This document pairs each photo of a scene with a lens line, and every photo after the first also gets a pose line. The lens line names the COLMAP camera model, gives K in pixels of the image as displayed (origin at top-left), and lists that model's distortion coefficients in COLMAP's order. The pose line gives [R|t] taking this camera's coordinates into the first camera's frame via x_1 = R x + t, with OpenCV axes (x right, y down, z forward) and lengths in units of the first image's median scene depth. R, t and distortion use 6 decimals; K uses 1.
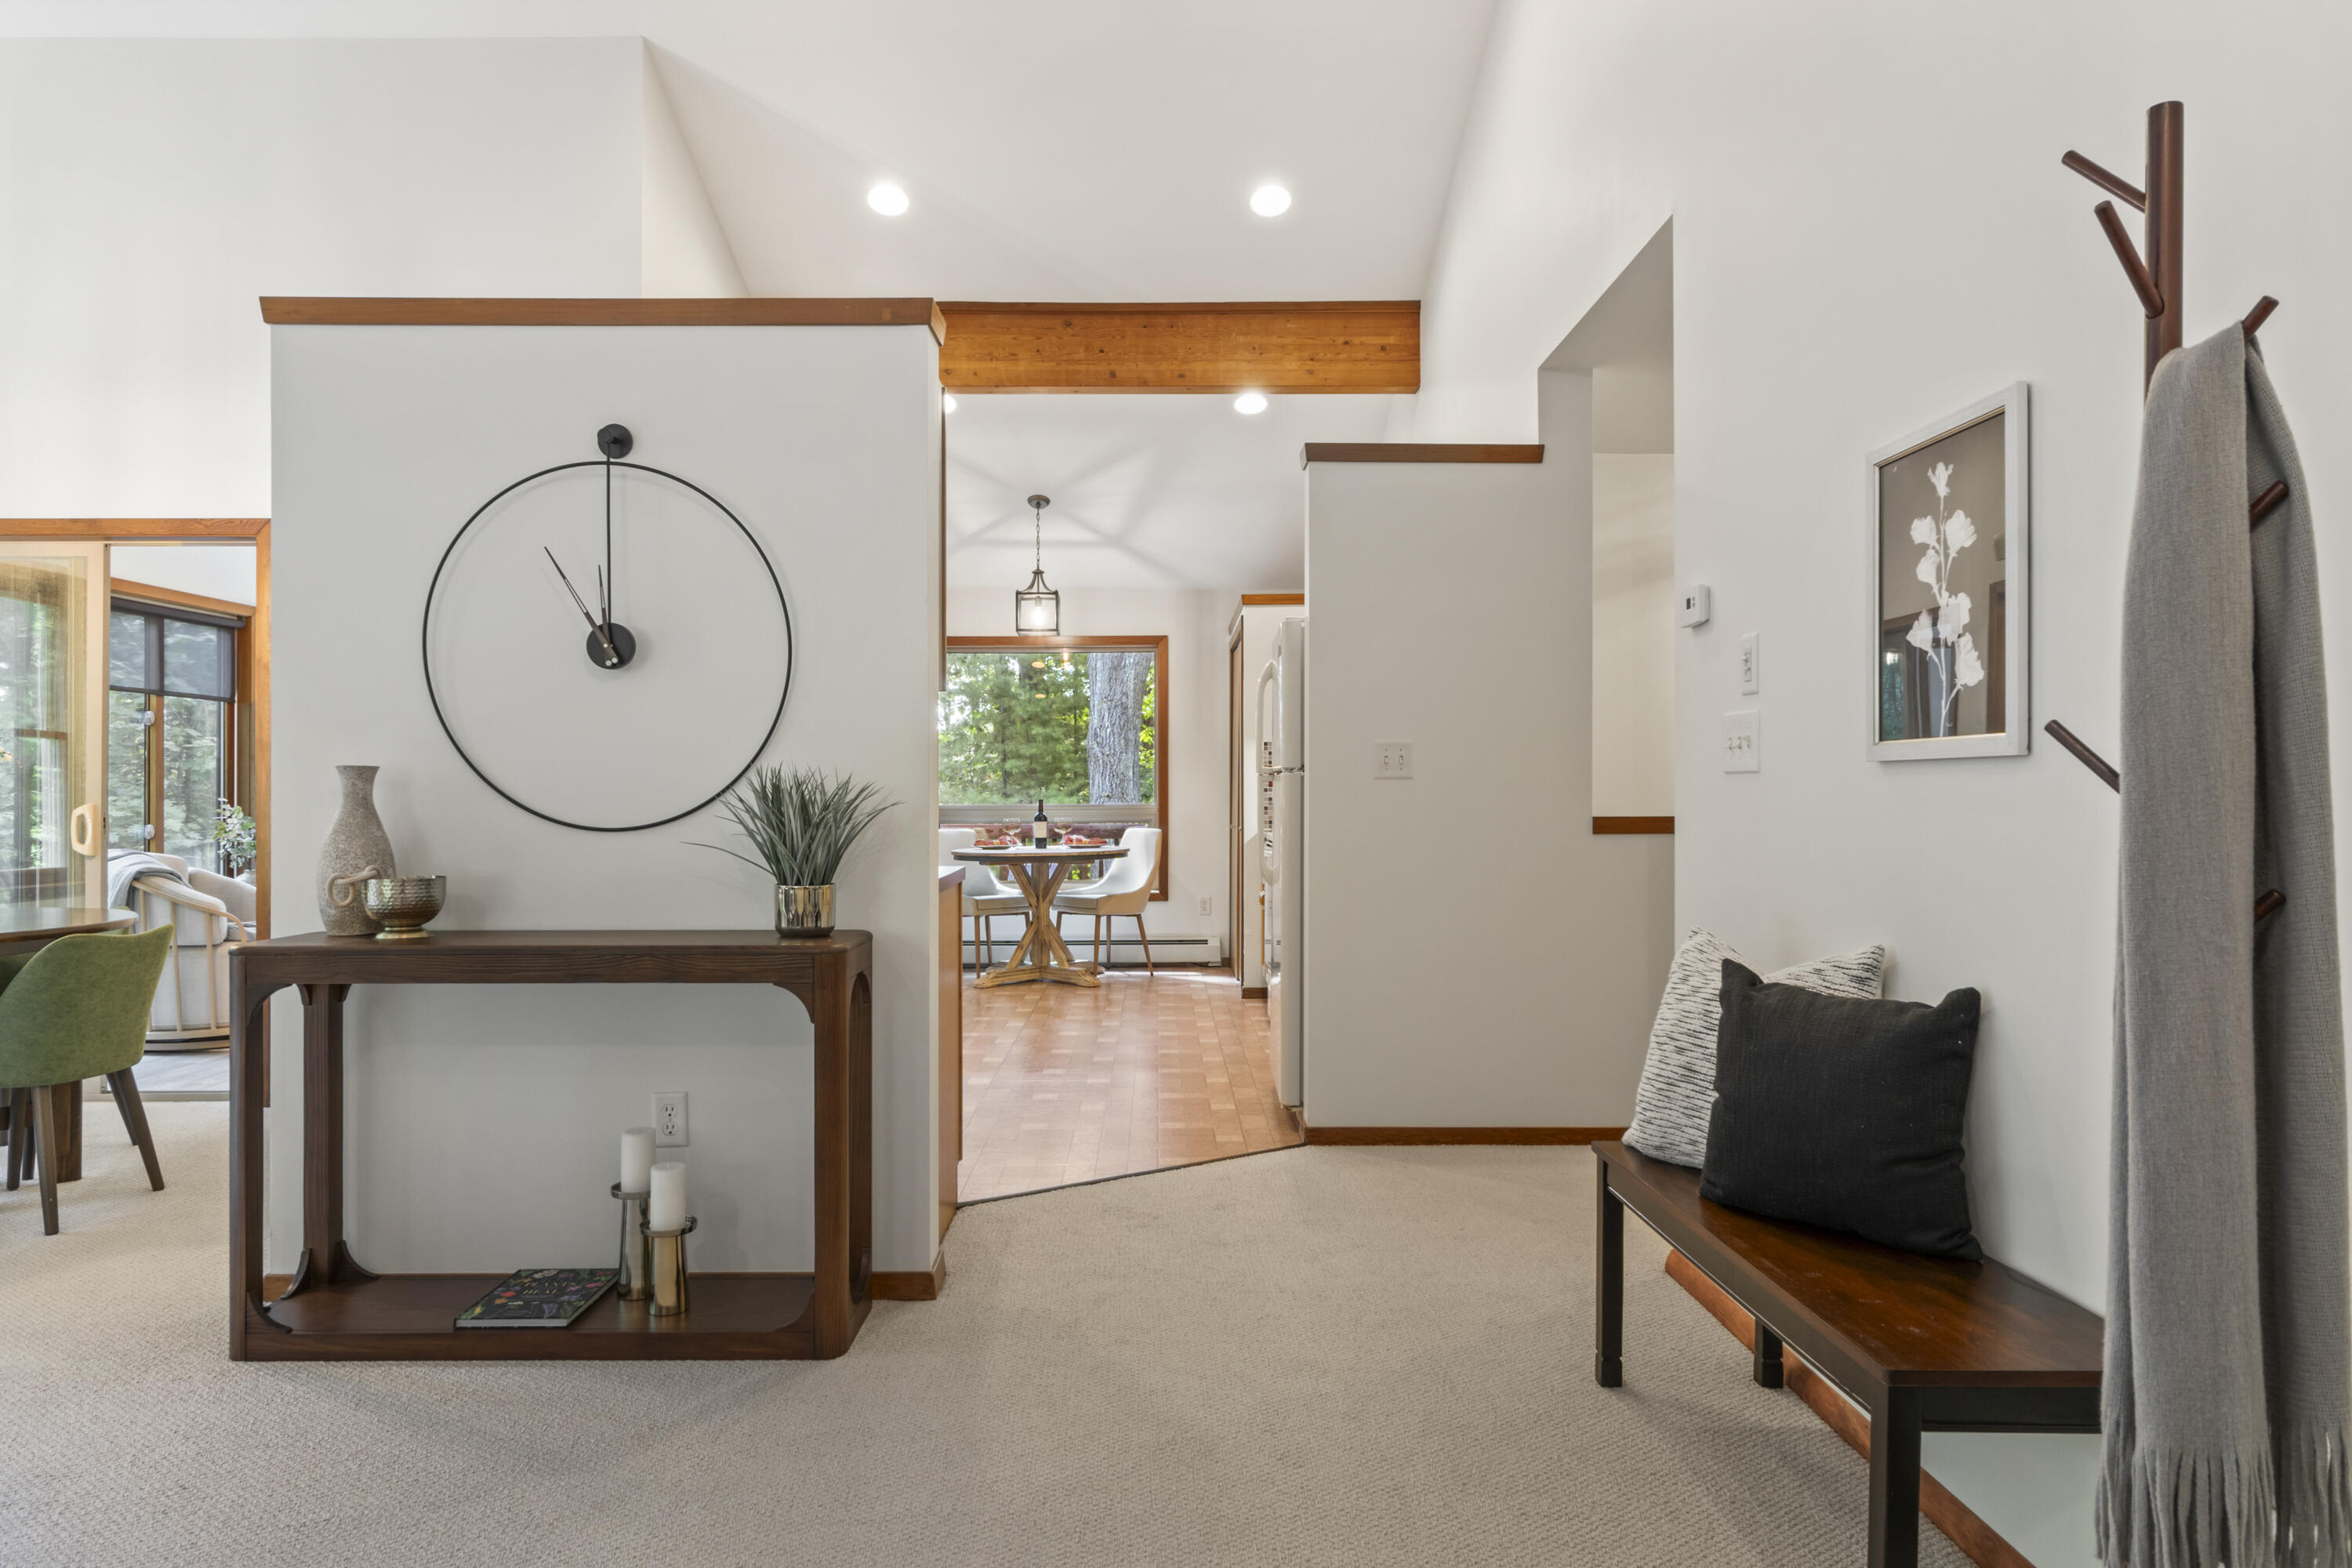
lens RADIAL K [[1402.2, 0, 1176.0], [0, 1402.2, 784.0], [0, 0, 1]] dist [0.001392, 0.001810]
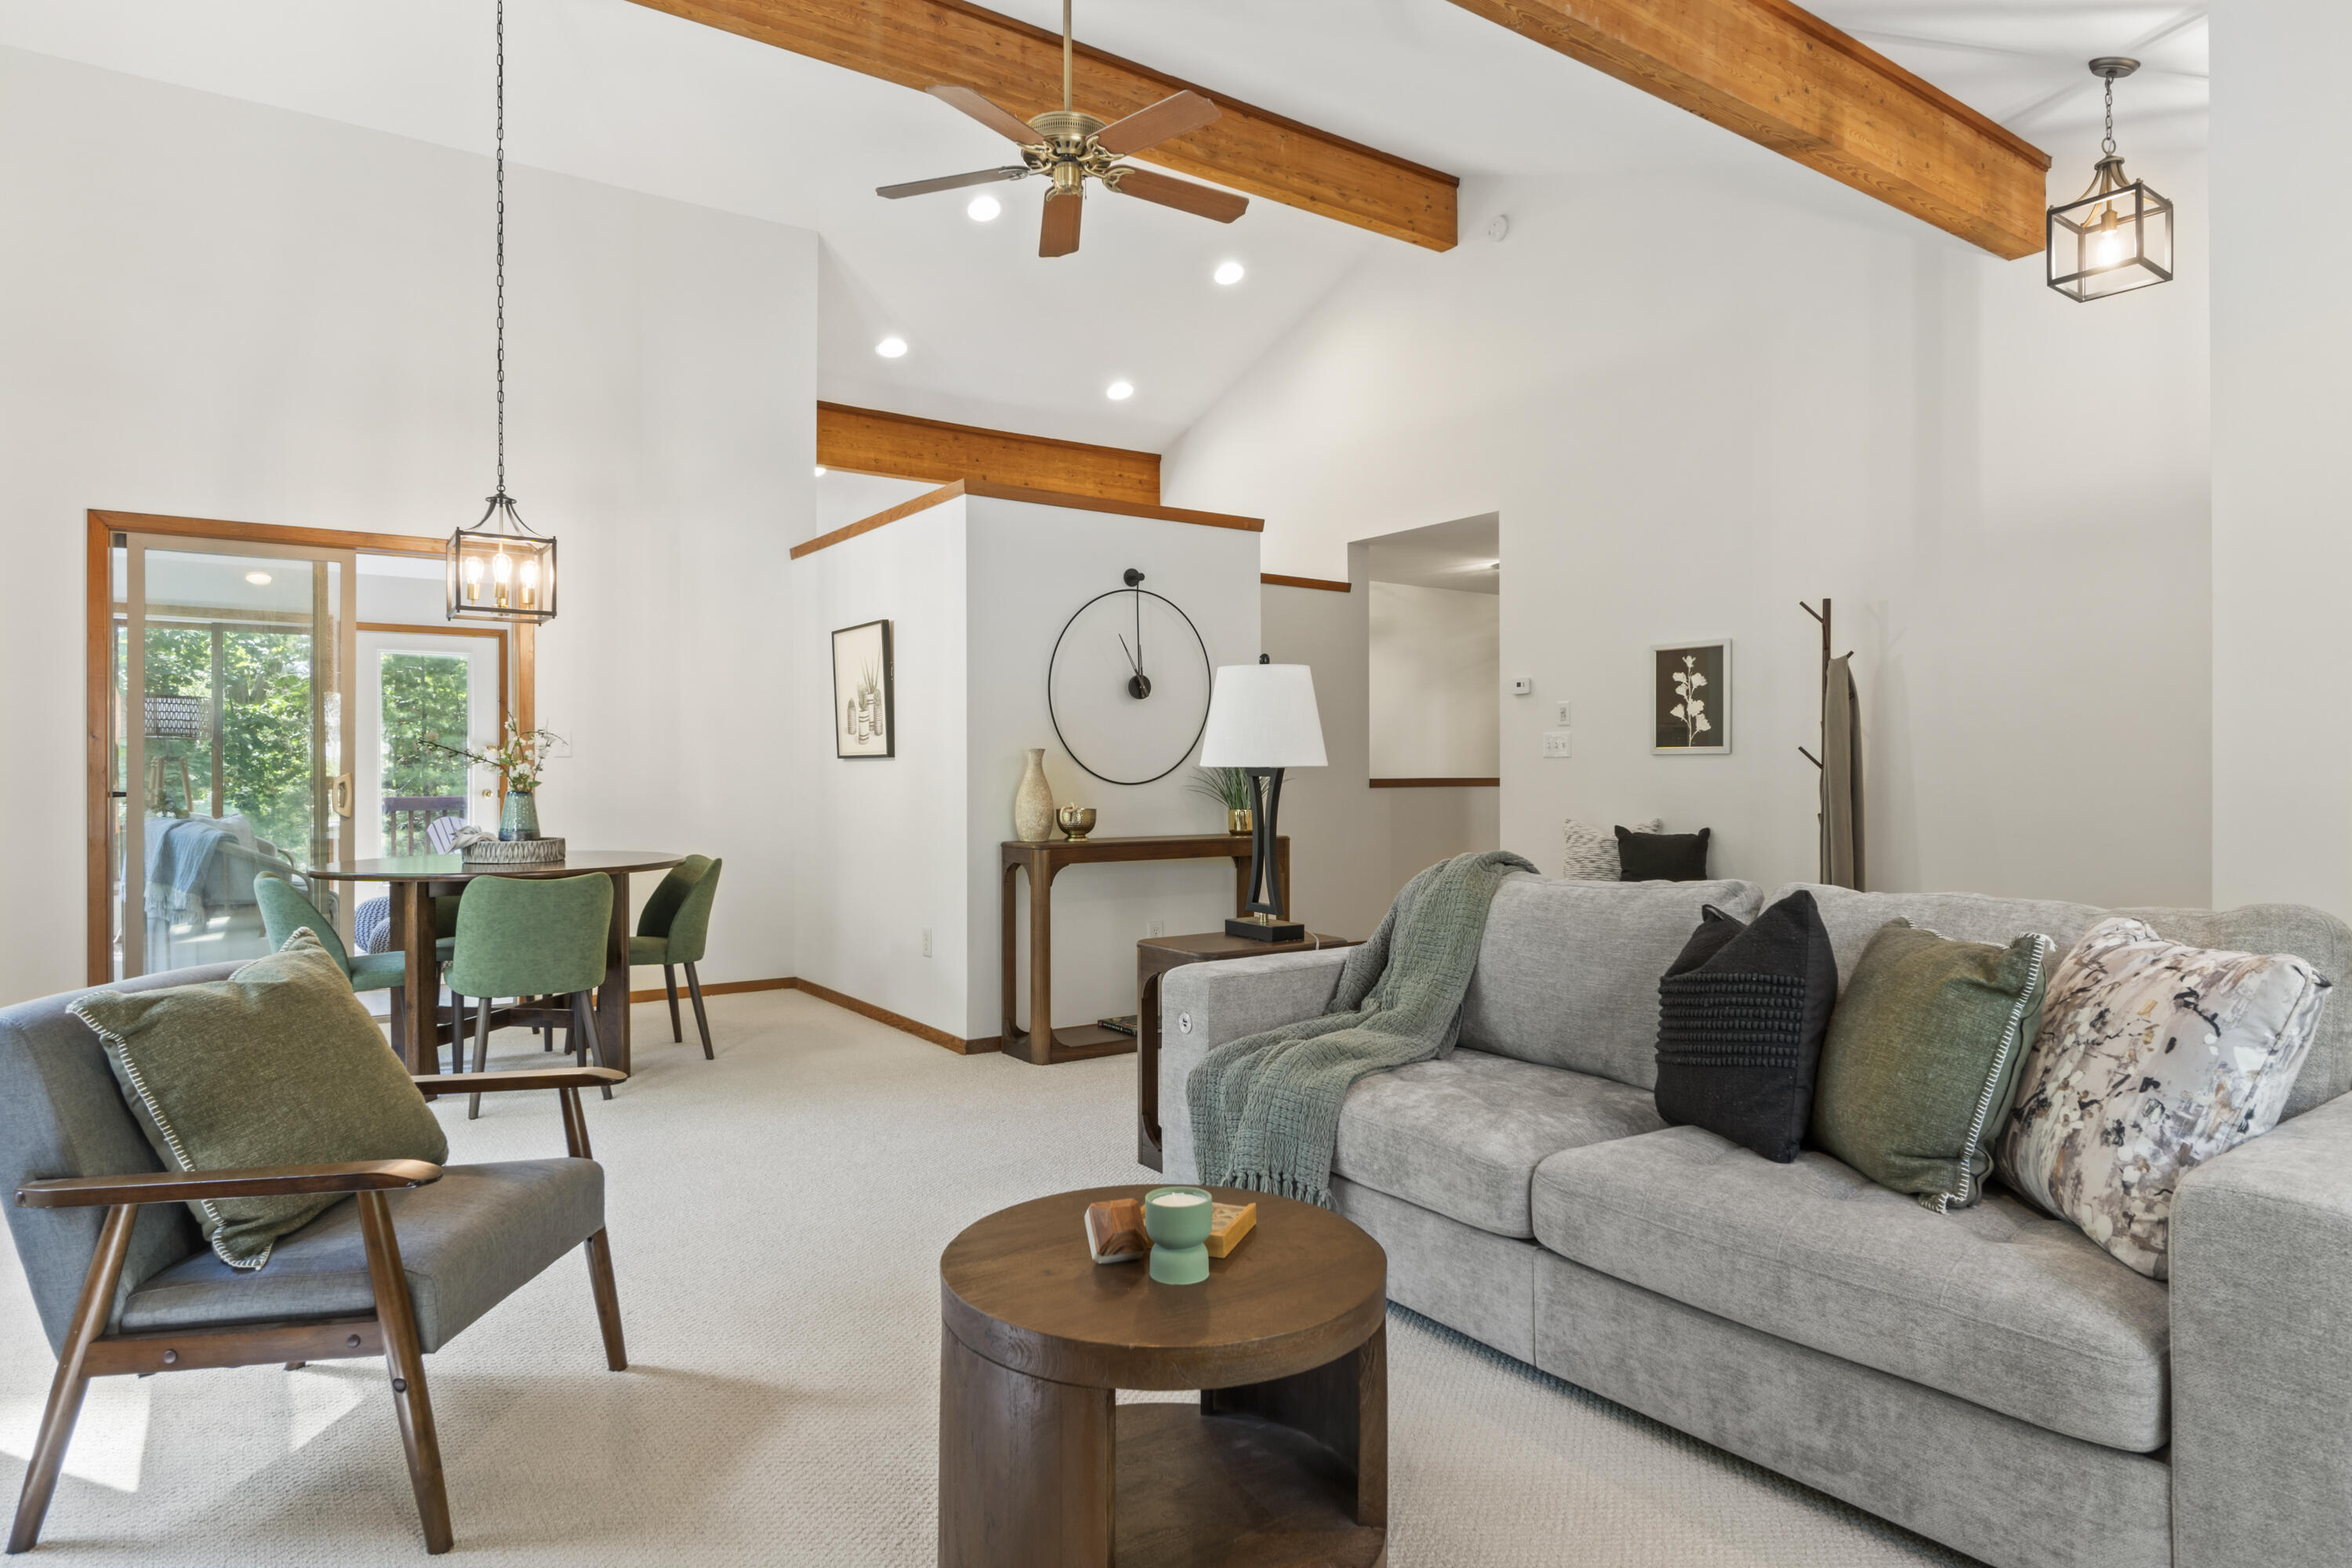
lens RADIAL K [[1325.1, 0, 1176.0], [0, 1325.1, 784.0], [0, 0, 1]] dist [-0.002466, -0.000188]
pose [[0.825974, -0.005500, 0.563681, -1.183289], [-0.003567, 0.999881, 0.014983, 0.004904], [-0.563696, -0.014387, 0.825857, -0.441591]]
